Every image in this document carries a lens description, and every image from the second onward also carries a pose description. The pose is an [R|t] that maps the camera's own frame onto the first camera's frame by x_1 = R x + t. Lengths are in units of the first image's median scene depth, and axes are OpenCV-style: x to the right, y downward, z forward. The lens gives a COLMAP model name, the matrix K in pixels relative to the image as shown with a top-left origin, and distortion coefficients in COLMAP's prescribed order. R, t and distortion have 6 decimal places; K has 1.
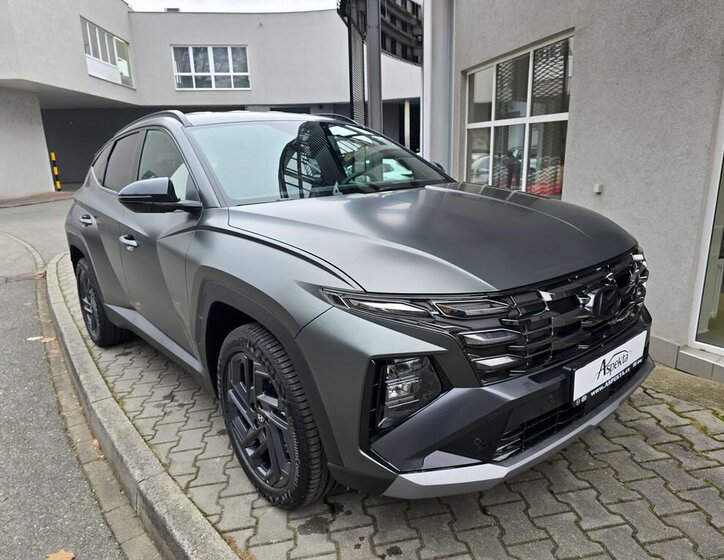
lens RADIAL K [[504.7, 0, 371.2], [0, 504.7, 278.1], [0, 0, 1]] dist [0.032780, -0.025149]
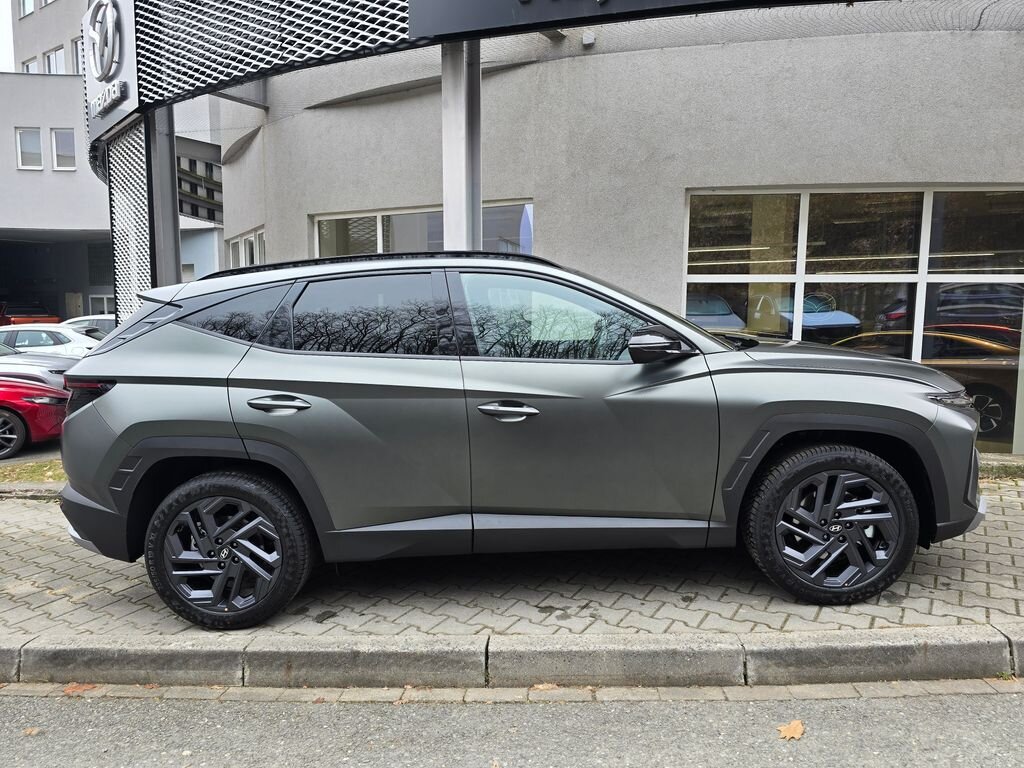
lens RADIAL K [[689.1, 0, 521.2], [0, 689.1, 381.4], [0, 0, 1]] dist [0.056477, -0.045500]
pose [[0.664933, -0.053733, 0.744968, -0.956480], [0.171437, 0.981759, -0.082206, -0.021245], [-0.726962, 0.182377, 0.662016, 0.216725]]
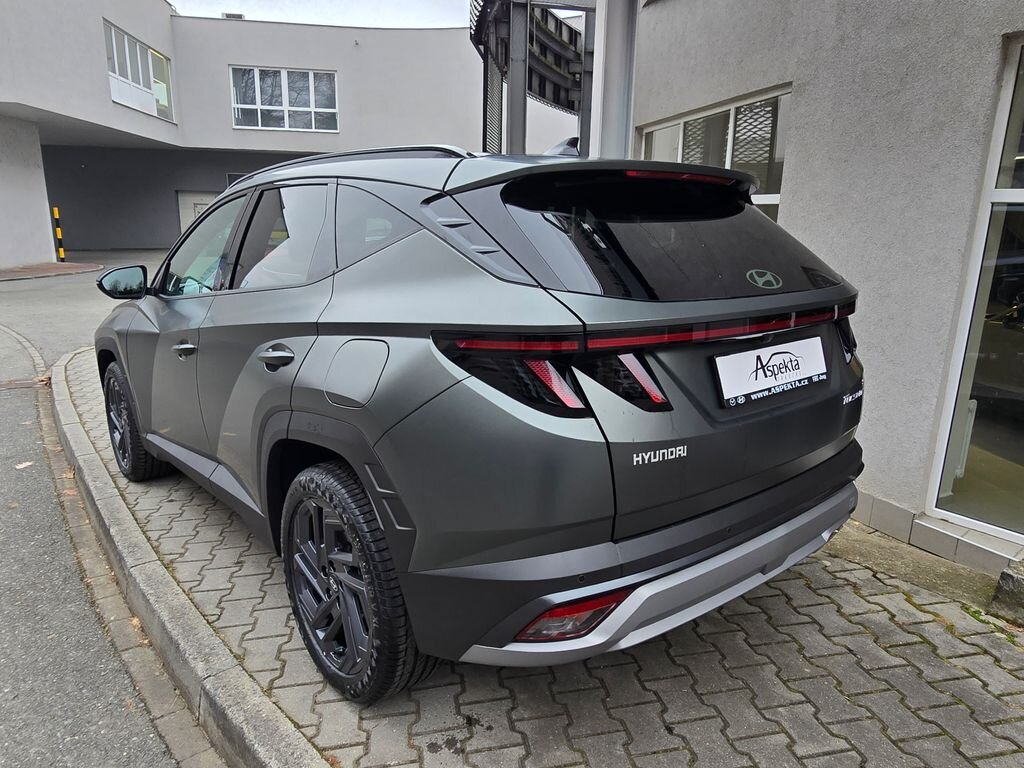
lens RADIAL K [[701.1, 0, 518.0], [0, 701.1, 398.3], [0, 0, 1]] dist [0.005953, -0.001064]
pose [[0.998584, 0.039482, 0.035656, -0.030484], [-0.039397, 0.999219, -0.003098, -0.012868], [-0.035751, 0.001689, 0.999359, -0.022505]]
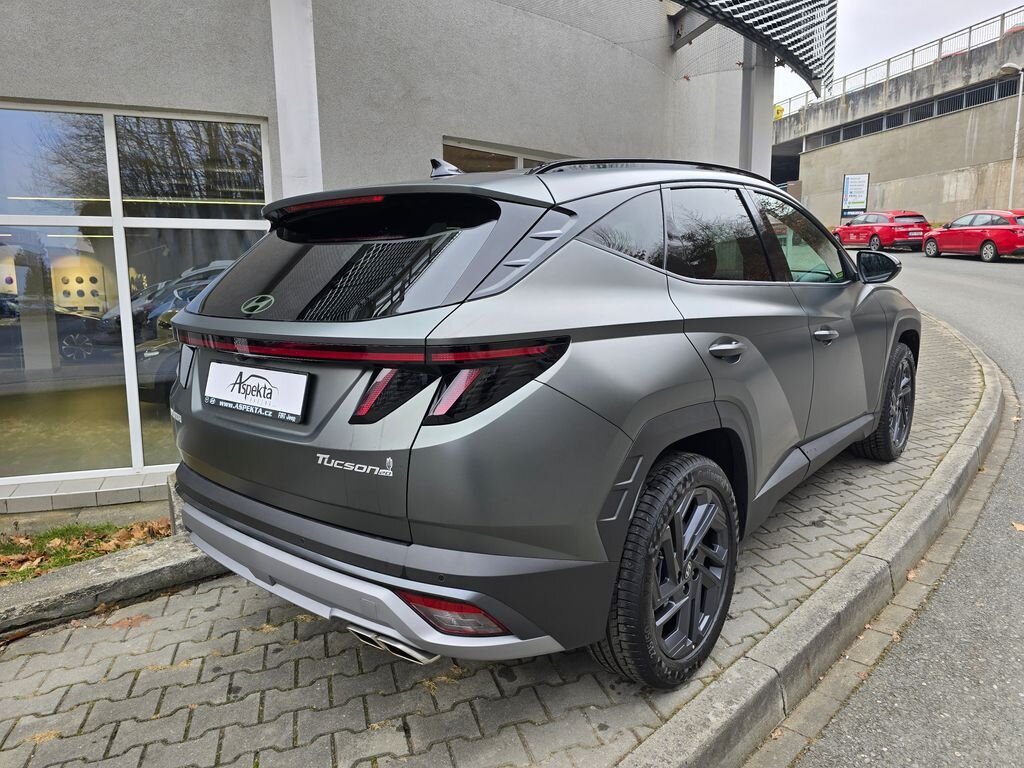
lens RADIAL K [[689.1, 0, 521.2], [0, 689.1, 381.4], [0, 0, 1]] dist [0.056477, -0.045500]
pose [[-0.159793, -0.118179, 0.980051, -1.113594], [0.267698, 0.950418, 0.158252, -0.229185], [-0.950160, 0.287645, -0.120234, 1.221315]]
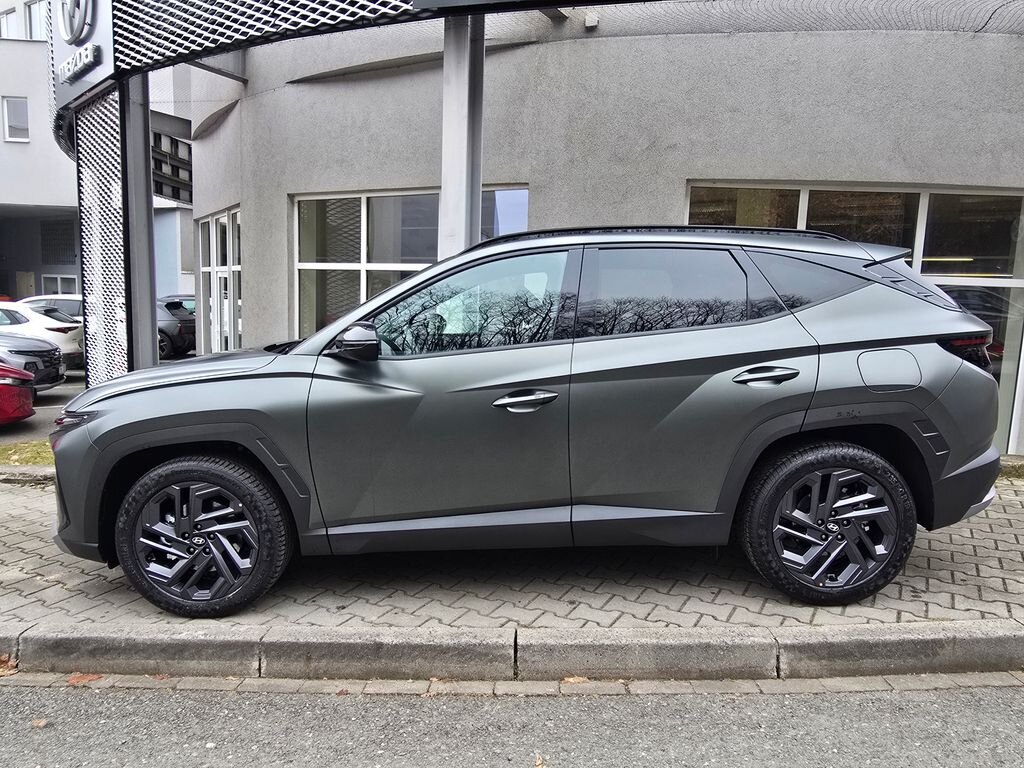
lens RADIAL K [[701.1, 0, 518.0], [0, 701.1, 398.3], [0, 0, 1]] dist [0.005953, -0.001064]
pose [[0.629483, -0.061897, 0.774545, -0.990510], [0.151584, 0.987452, -0.044283, -0.024719], [-0.762085, 0.145284, 0.630967, 0.290739]]
